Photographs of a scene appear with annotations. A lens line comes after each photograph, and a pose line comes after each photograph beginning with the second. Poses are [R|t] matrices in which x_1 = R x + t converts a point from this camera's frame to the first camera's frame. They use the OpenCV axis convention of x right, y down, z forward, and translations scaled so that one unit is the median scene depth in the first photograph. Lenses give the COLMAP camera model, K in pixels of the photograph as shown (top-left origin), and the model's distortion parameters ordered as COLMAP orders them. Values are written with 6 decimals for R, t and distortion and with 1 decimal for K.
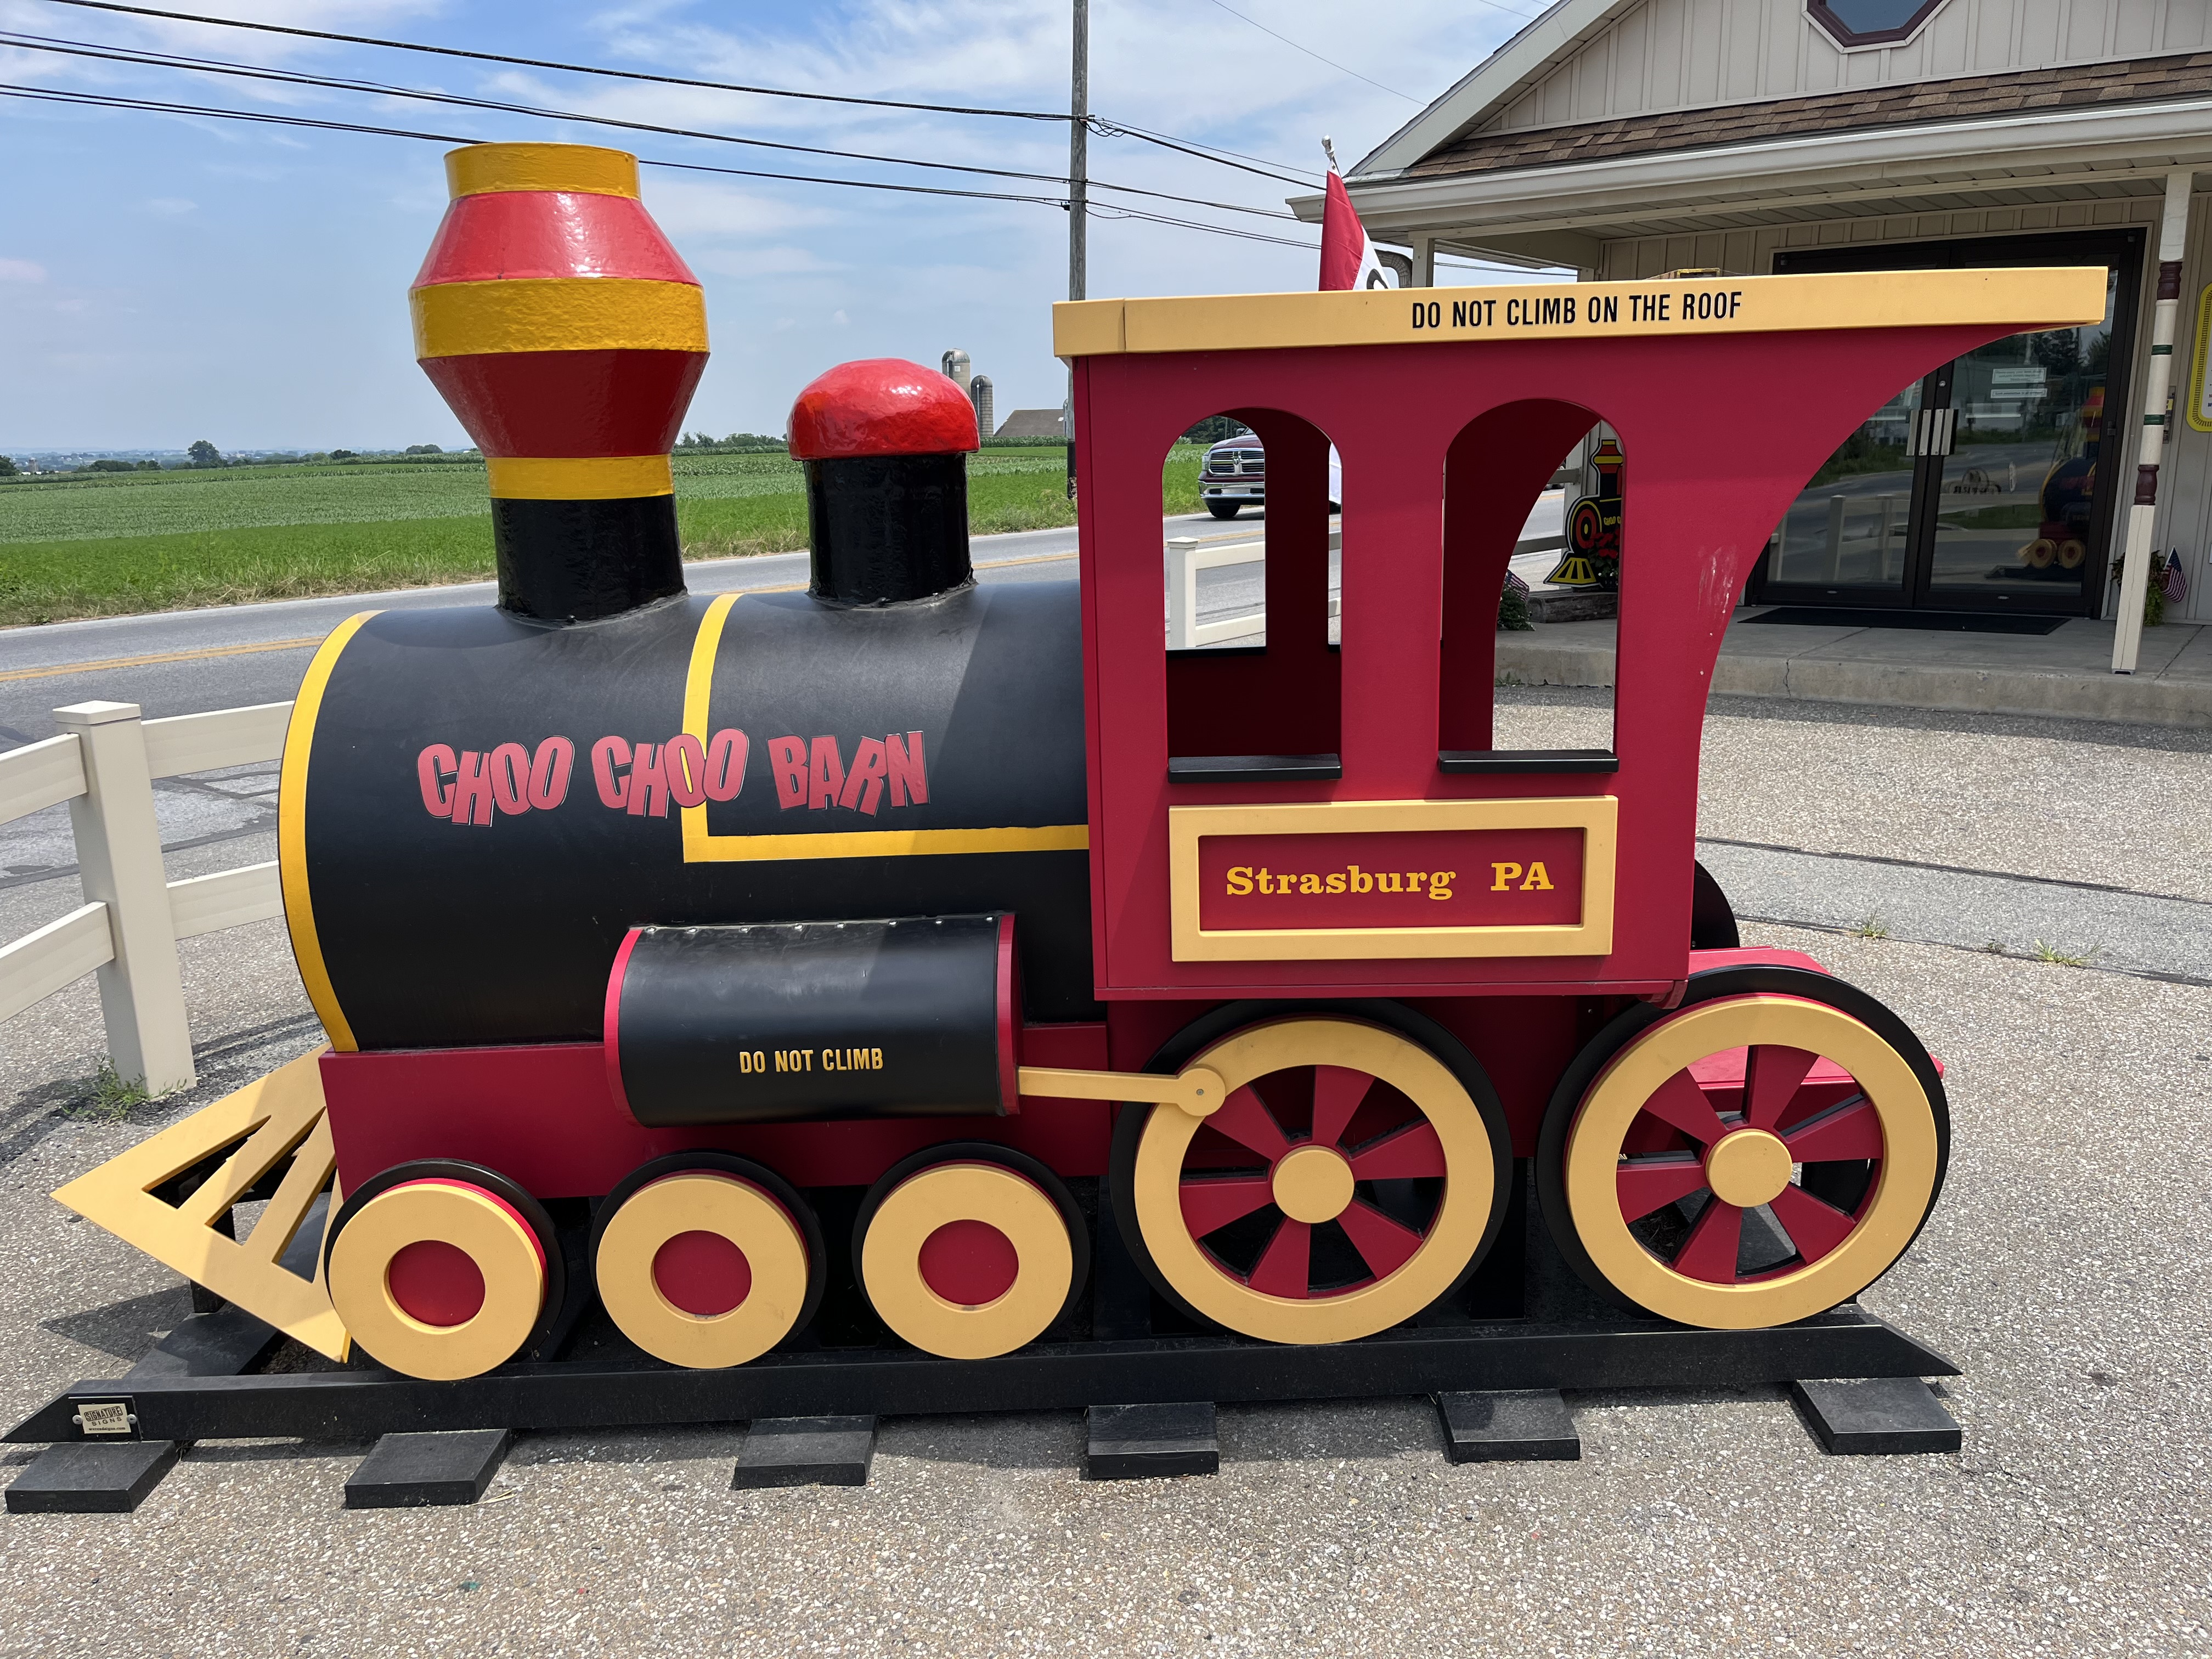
lens RADIAL K [[1671.4, 0, 1096.6], [0, 1671.4, 843.9], [0, 0, 1]] dist [0.058063, -0.082085]
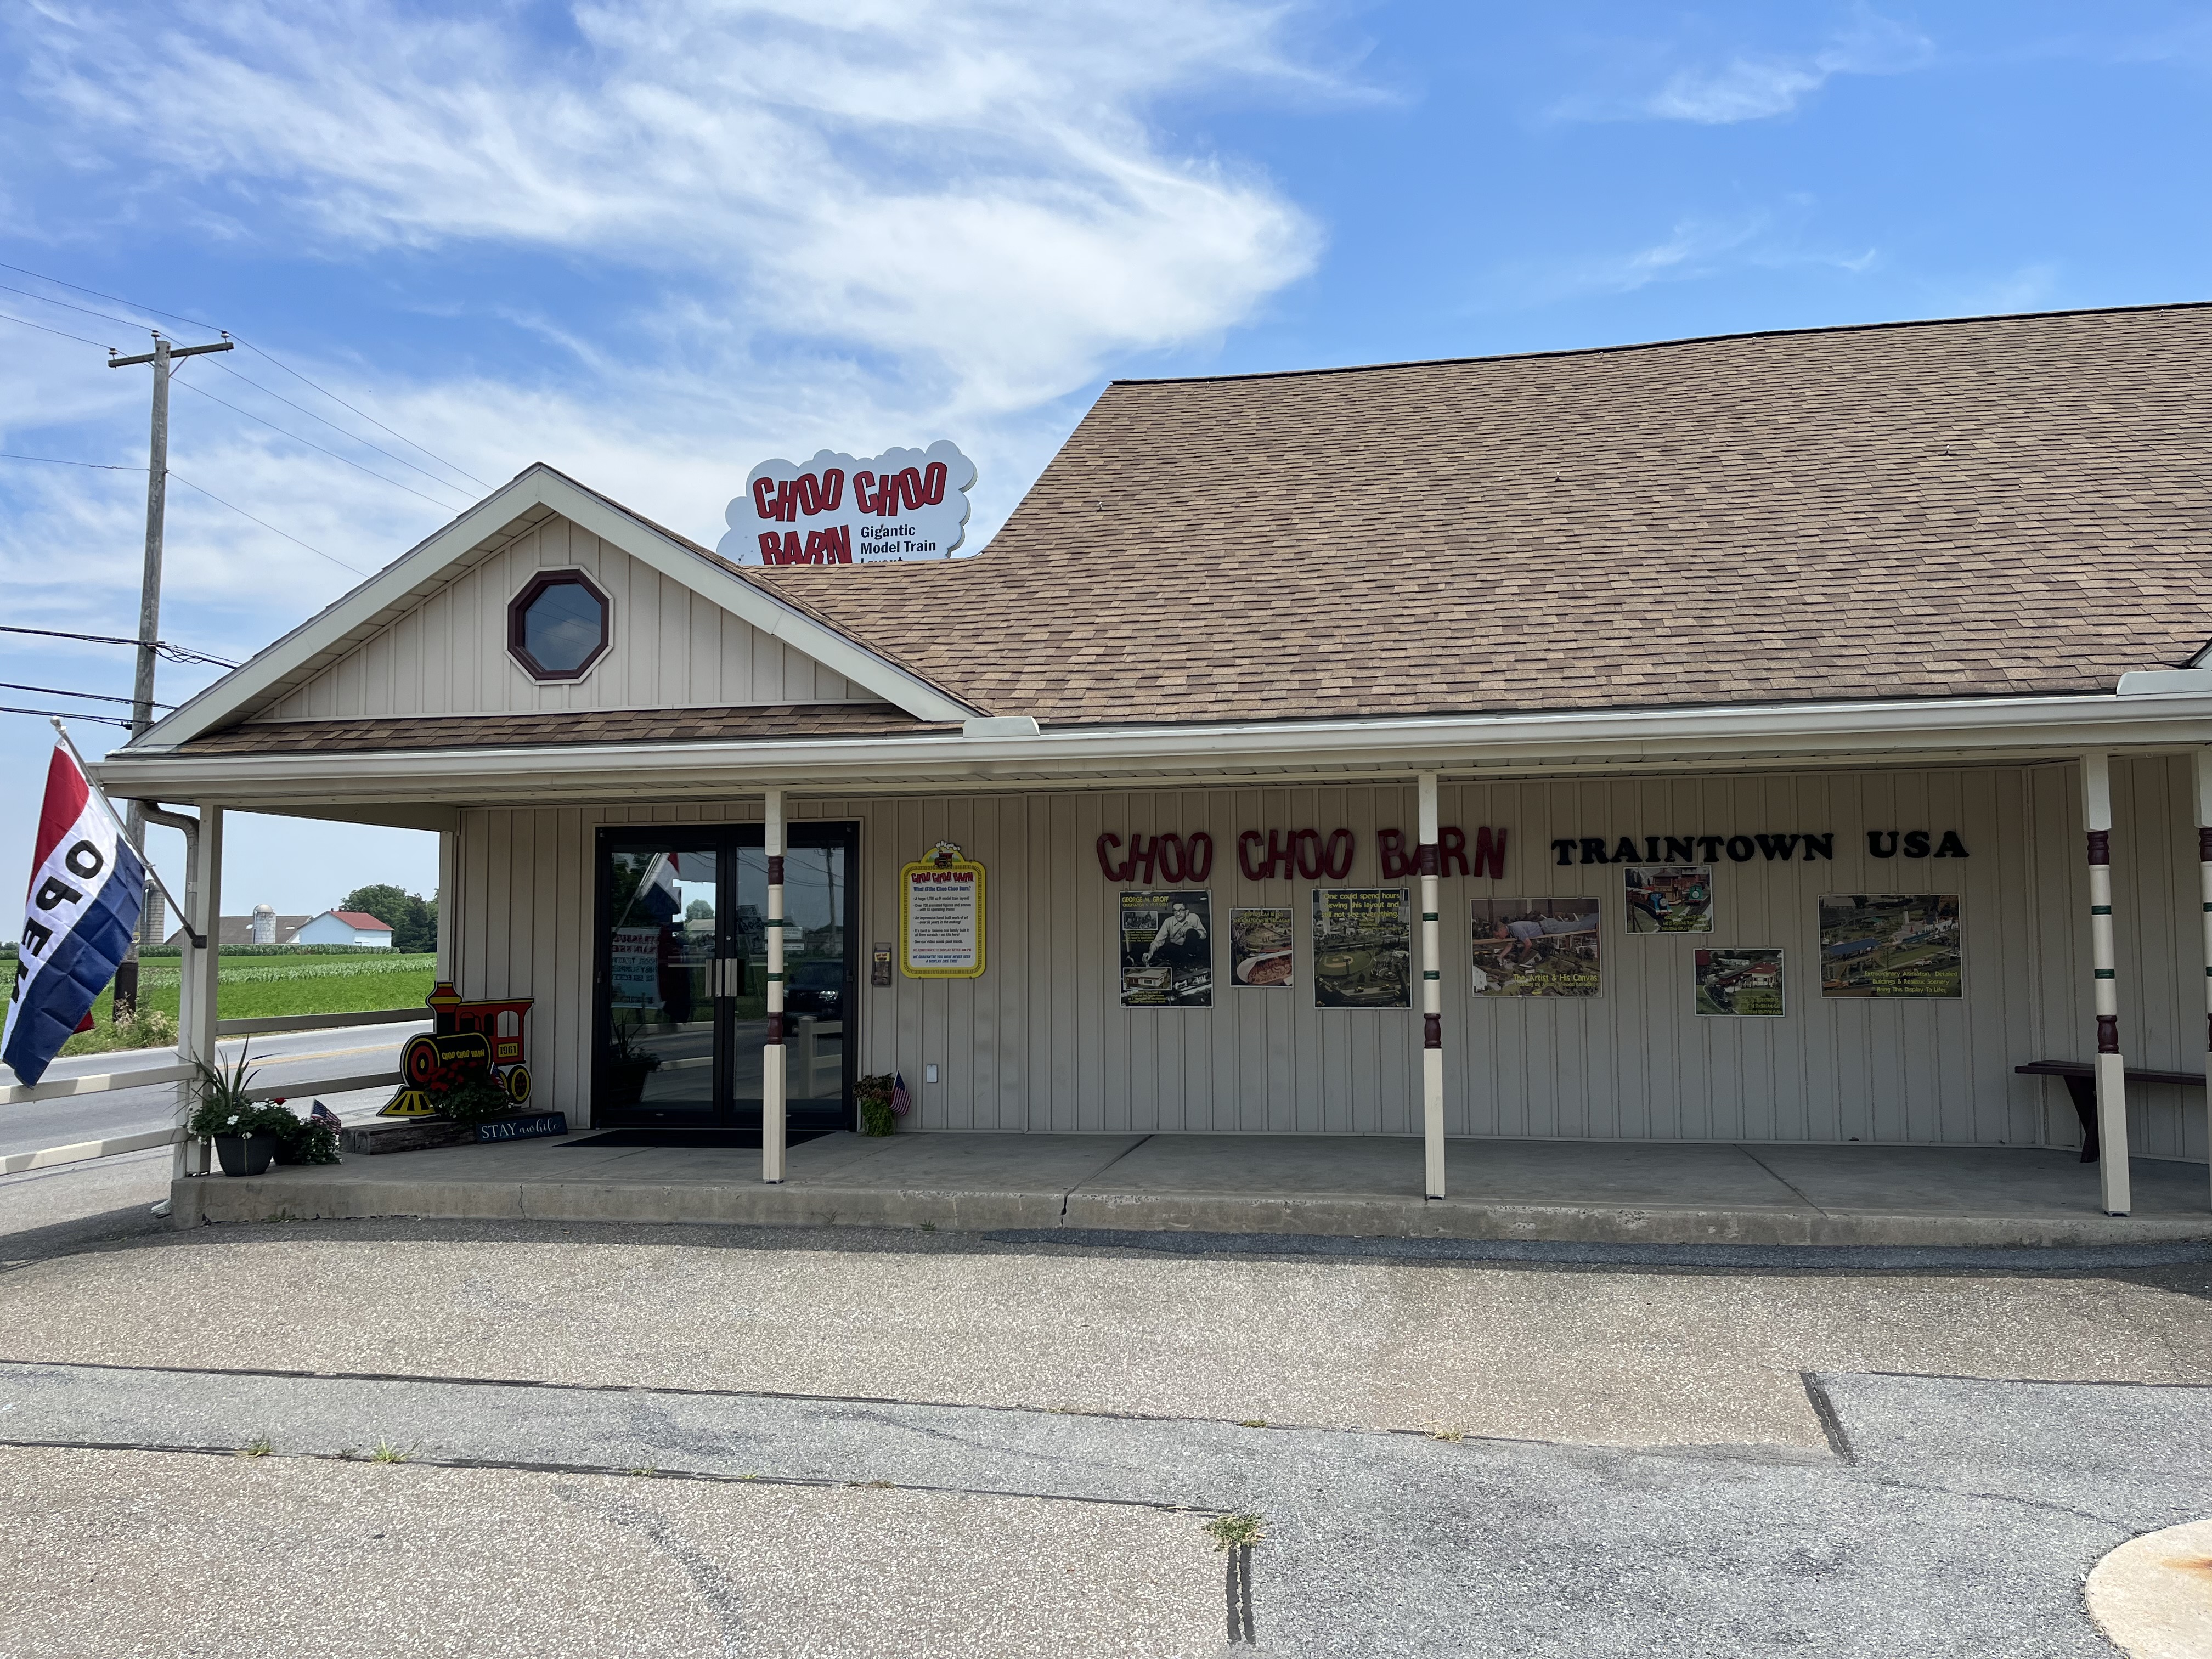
lens RADIAL K [[1671.4, 0, 1099.7], [0, 1671.4, 833.5], [0, 0, 1]] dist [0.058063, -0.082085]
pose [[0.904924, 0.035744, 0.424069, 0.285805], [0.093272, 0.955582, -0.279578, 0.015985], [-0.415226, 0.292551, 0.861395, -0.187463]]
